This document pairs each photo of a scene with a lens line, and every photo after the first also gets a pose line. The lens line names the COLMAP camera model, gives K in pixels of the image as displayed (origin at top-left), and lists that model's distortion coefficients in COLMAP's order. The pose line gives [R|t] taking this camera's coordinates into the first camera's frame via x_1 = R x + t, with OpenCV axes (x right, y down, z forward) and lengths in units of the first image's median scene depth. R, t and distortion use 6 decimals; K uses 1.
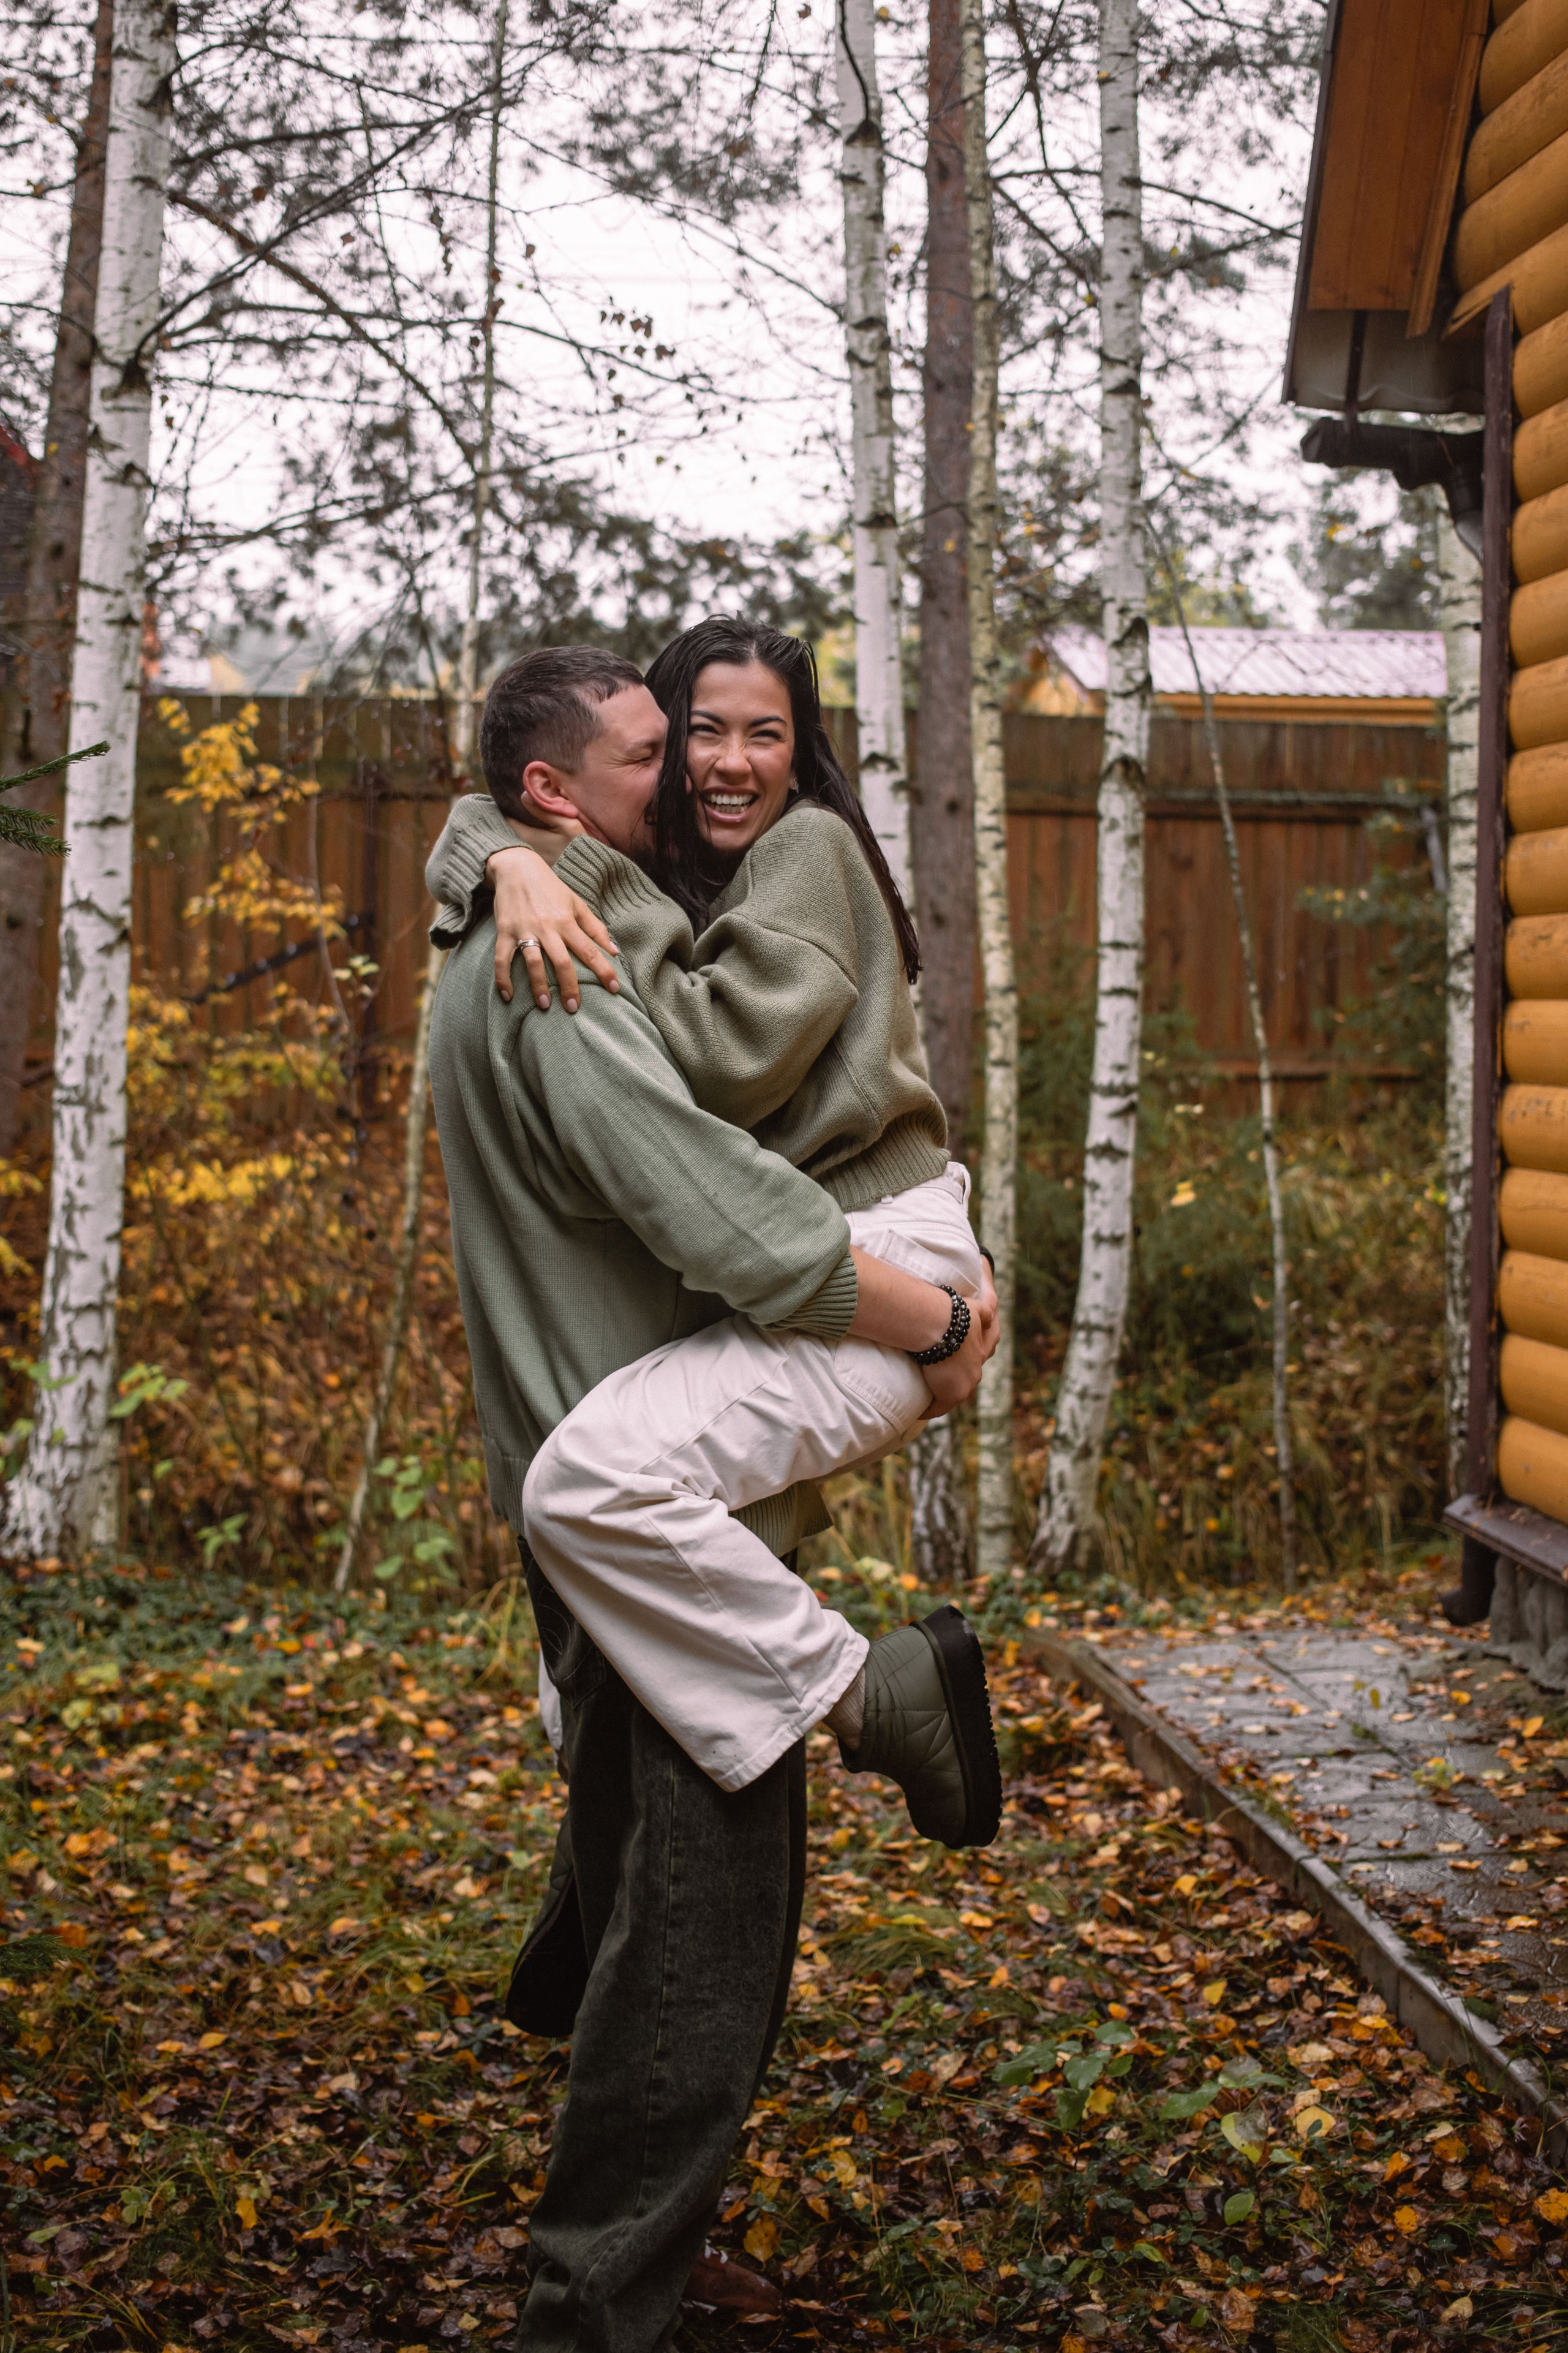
lens RADIAL K [[3217.2, 0, 755.4], [0, 3217.2, 1074.3], [0, 0, 1]] dist [-0.049161, 0.074941]
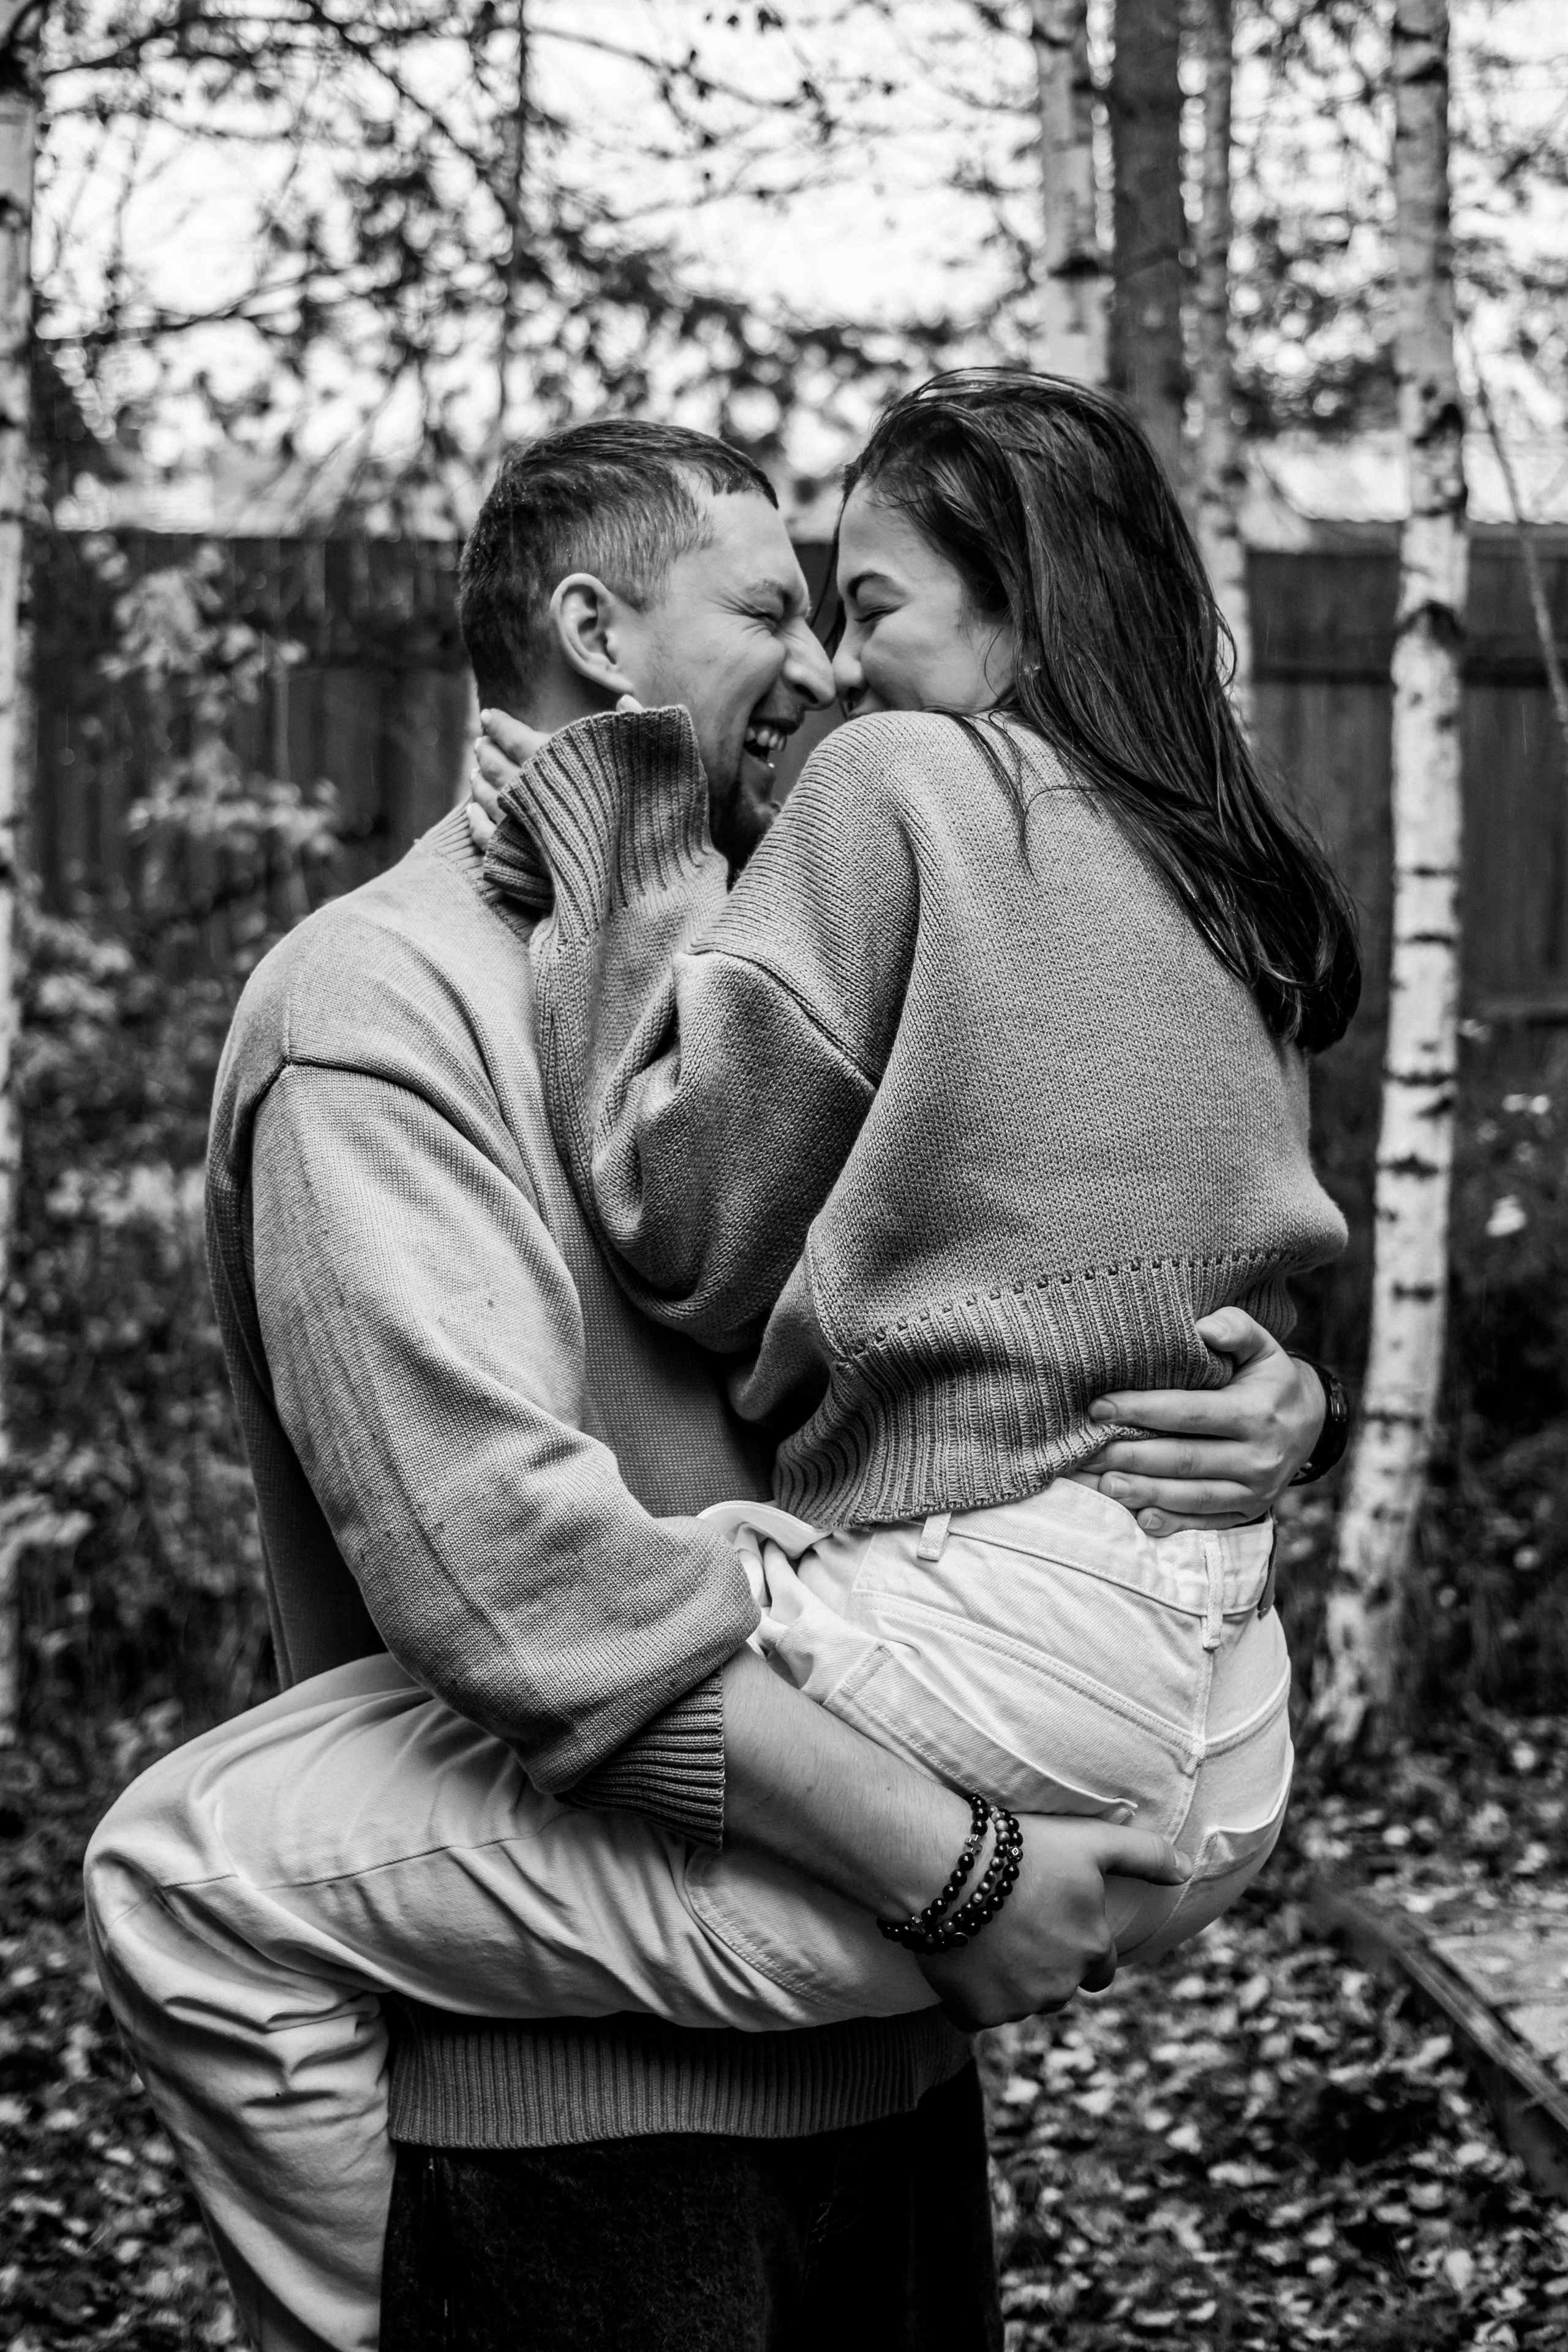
lens RADIAL K [[3575.9, 0, 749.1], [0, 3575.9, 884.2], [0, 0, 1]] dist [-0.047394, 0.062143]
pose [[0.999482, -0.007745, -0.031248, -0.009599], [0.007093, 0.999756, -0.020903, -0.022802], [0.031403, 0.020671, 0.999293, 0.227370]]
